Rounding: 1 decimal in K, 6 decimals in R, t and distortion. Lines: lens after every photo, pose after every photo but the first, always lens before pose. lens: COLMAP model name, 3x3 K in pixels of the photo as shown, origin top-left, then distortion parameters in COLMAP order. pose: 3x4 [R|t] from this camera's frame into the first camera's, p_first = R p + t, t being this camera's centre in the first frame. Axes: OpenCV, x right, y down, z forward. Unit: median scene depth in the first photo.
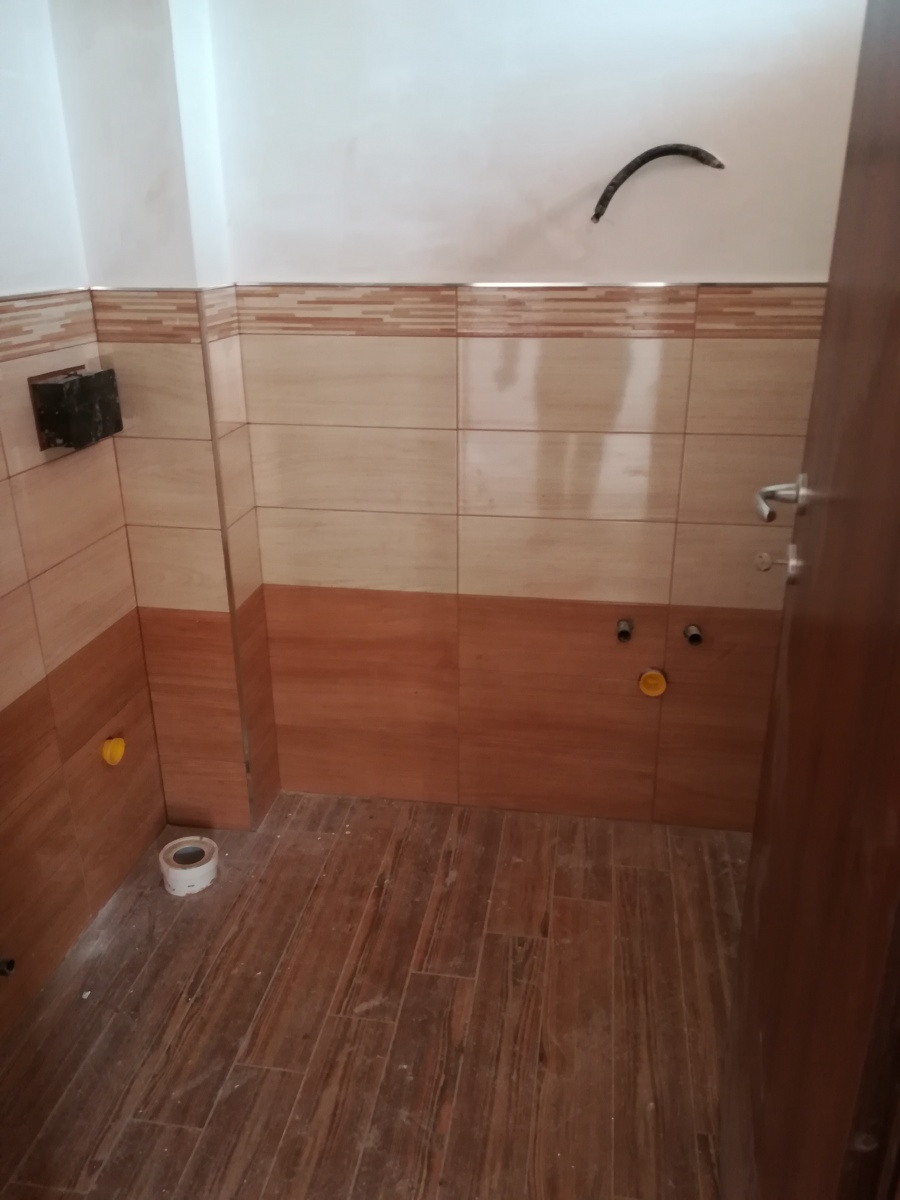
lens RADIAL K [[939.8, 0, 426.4], [0, 939.8, 606.9], [0, 0, 1]] dist [0.059448, -0.081416]
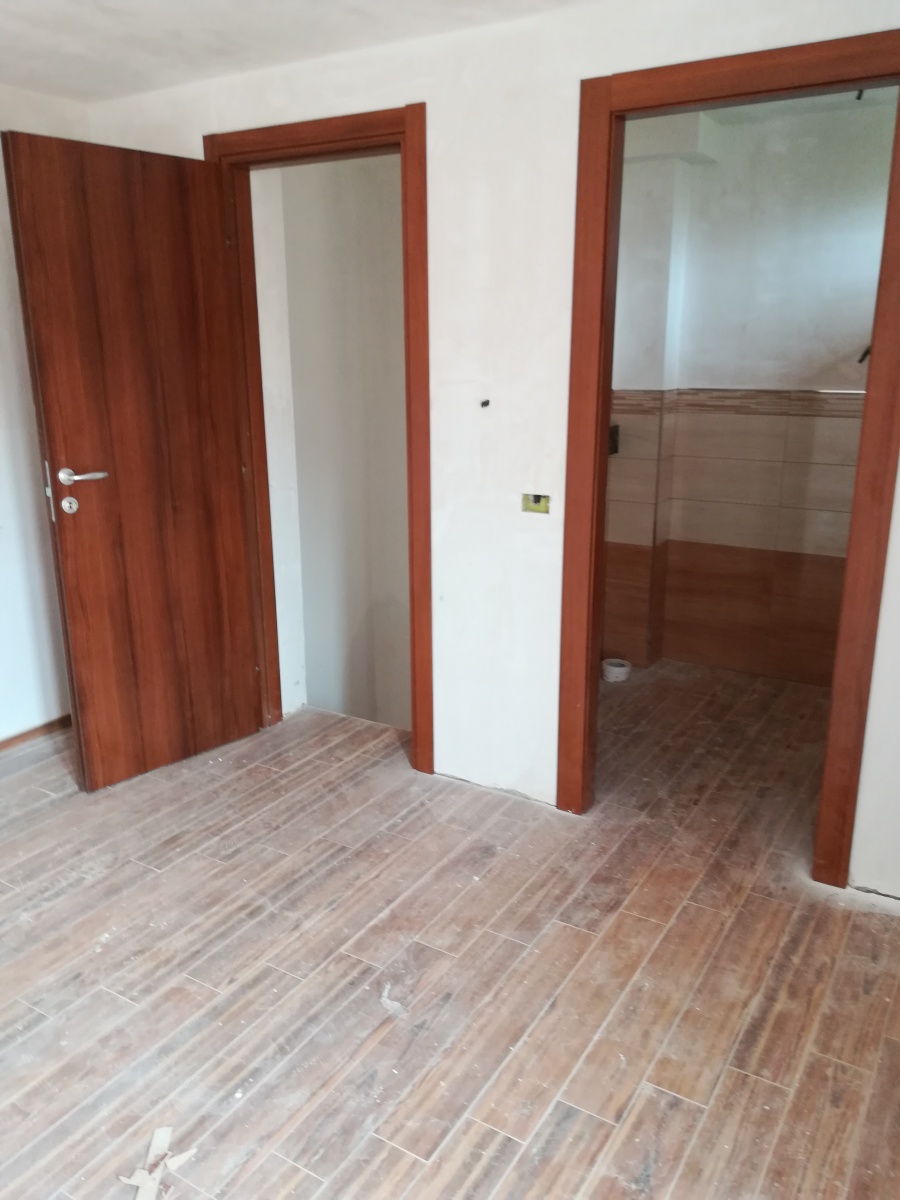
lens RADIAL K [[939.8, 0, 426.4], [0, 939.8, 606.9], [0, 0, 1]] dist [0.059448, -0.081416]
pose [[0.927413, 0.105402, -0.358882, 0.084451], [-0.142085, 0.986828, -0.077347, 0.378143], [0.346002, 0.122725, 0.930173, -1.084436]]
